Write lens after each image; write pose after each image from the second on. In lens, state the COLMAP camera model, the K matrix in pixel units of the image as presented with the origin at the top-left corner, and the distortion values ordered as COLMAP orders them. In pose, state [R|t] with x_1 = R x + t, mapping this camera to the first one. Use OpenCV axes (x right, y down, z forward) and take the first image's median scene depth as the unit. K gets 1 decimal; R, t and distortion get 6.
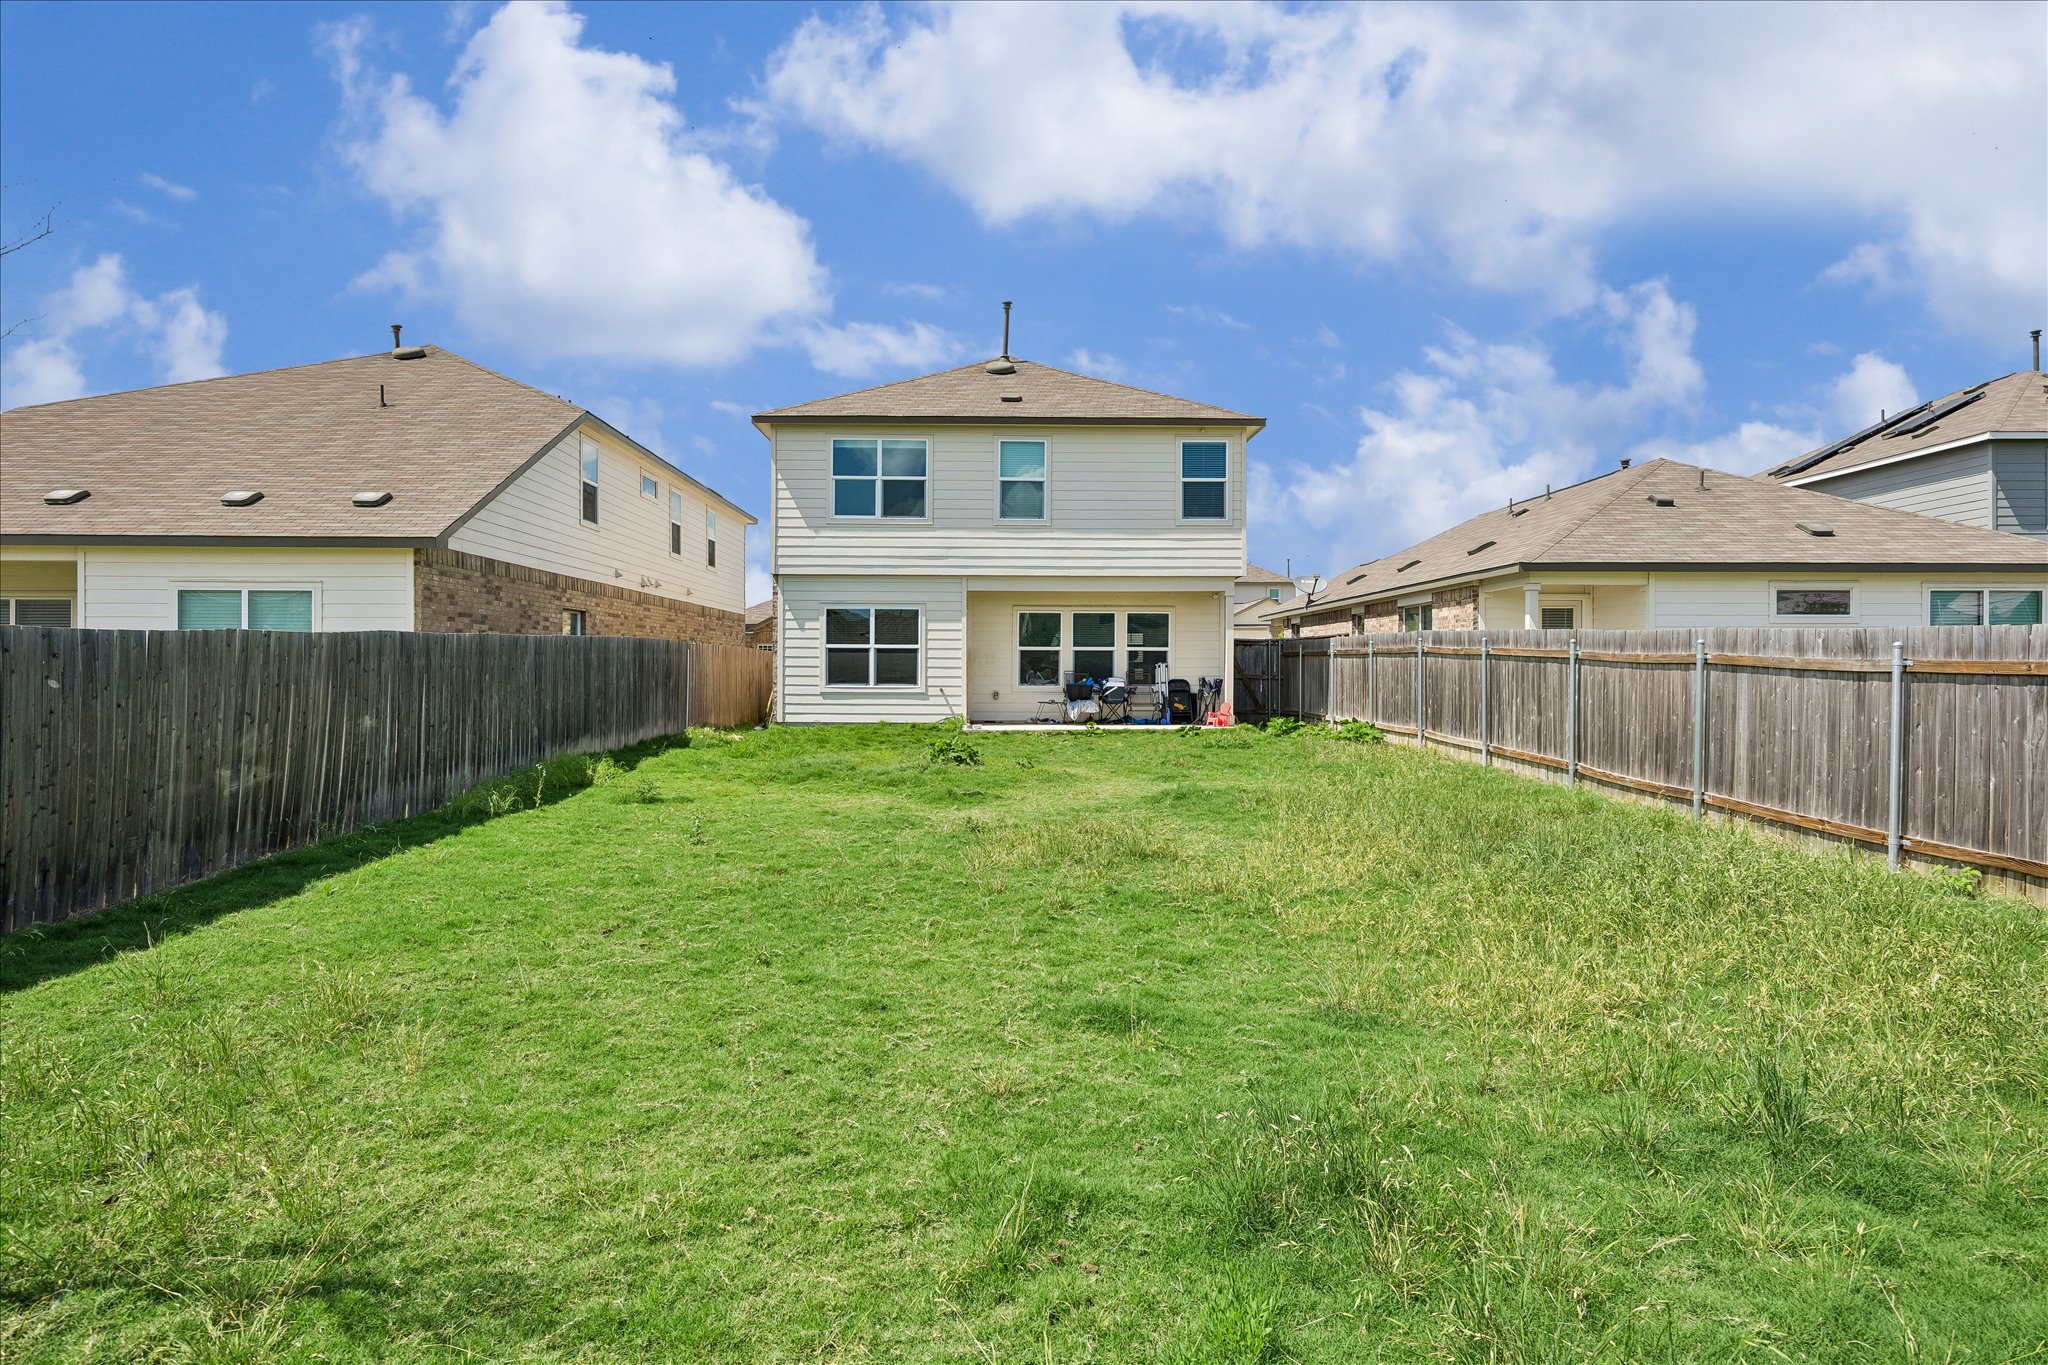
lens RADIAL K [[1216.7, 0, 1022.1], [0, 1216.7, 681.7], [0, 0, 1]] dist [0.004136, 0.000287]
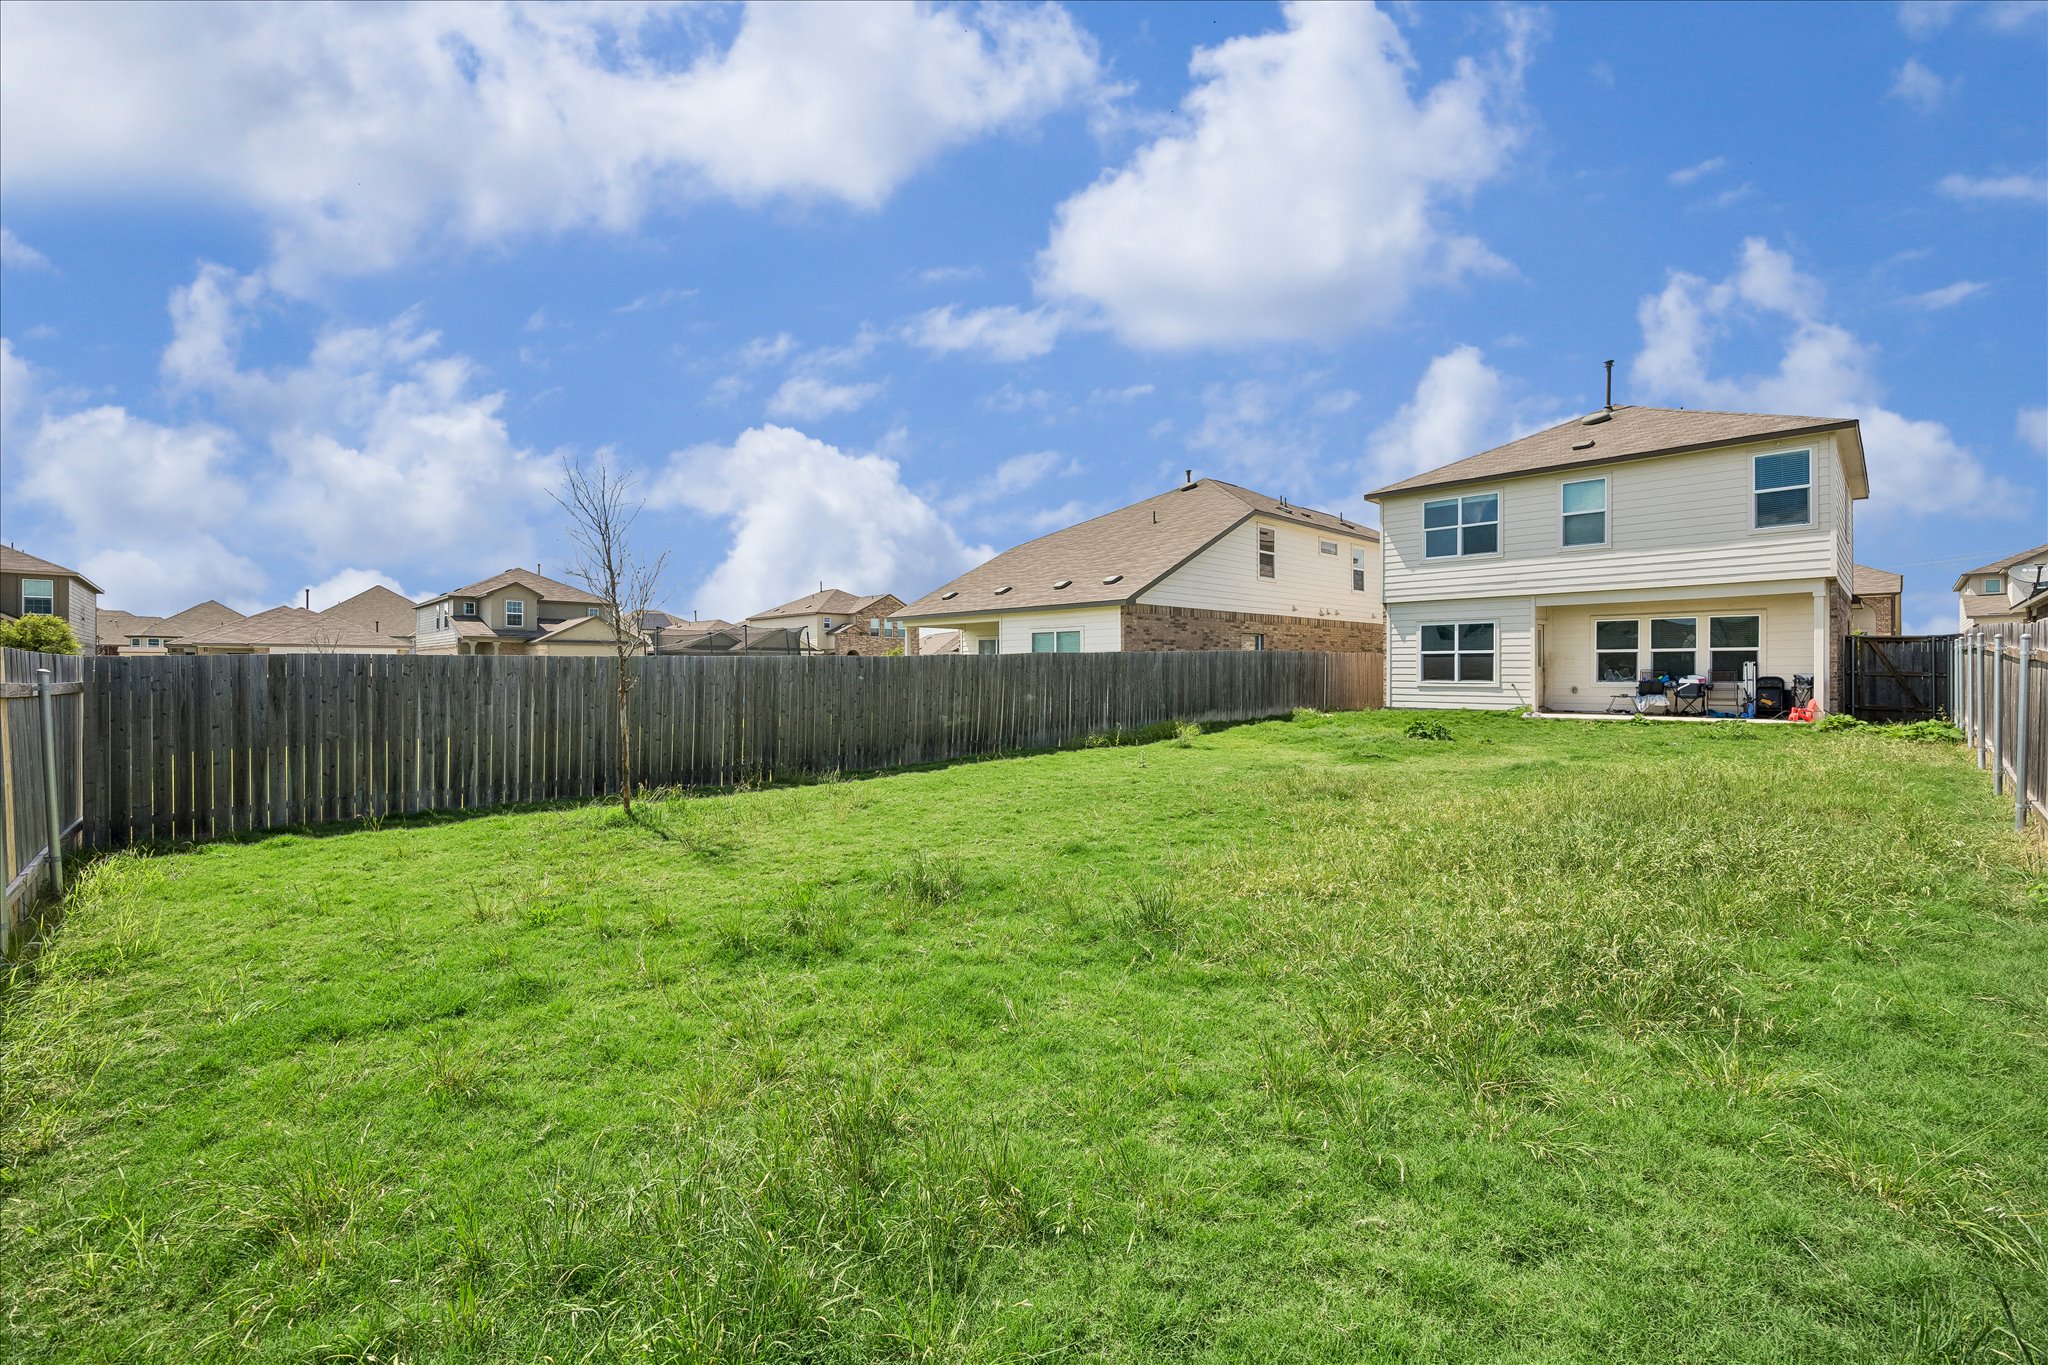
lens RADIAL K [[870.0, 0, 1024.3], [0, 870.0, 679.9], [0, 0, 1]] dist [-0.001711, -0.000044]
pose [[0.683897, 0.001627, -0.729576, 0.249923], [-0.001618, 0.999998, 0.000713, 0.001532], [0.729577, 0.000693, 0.683899, -0.002702]]
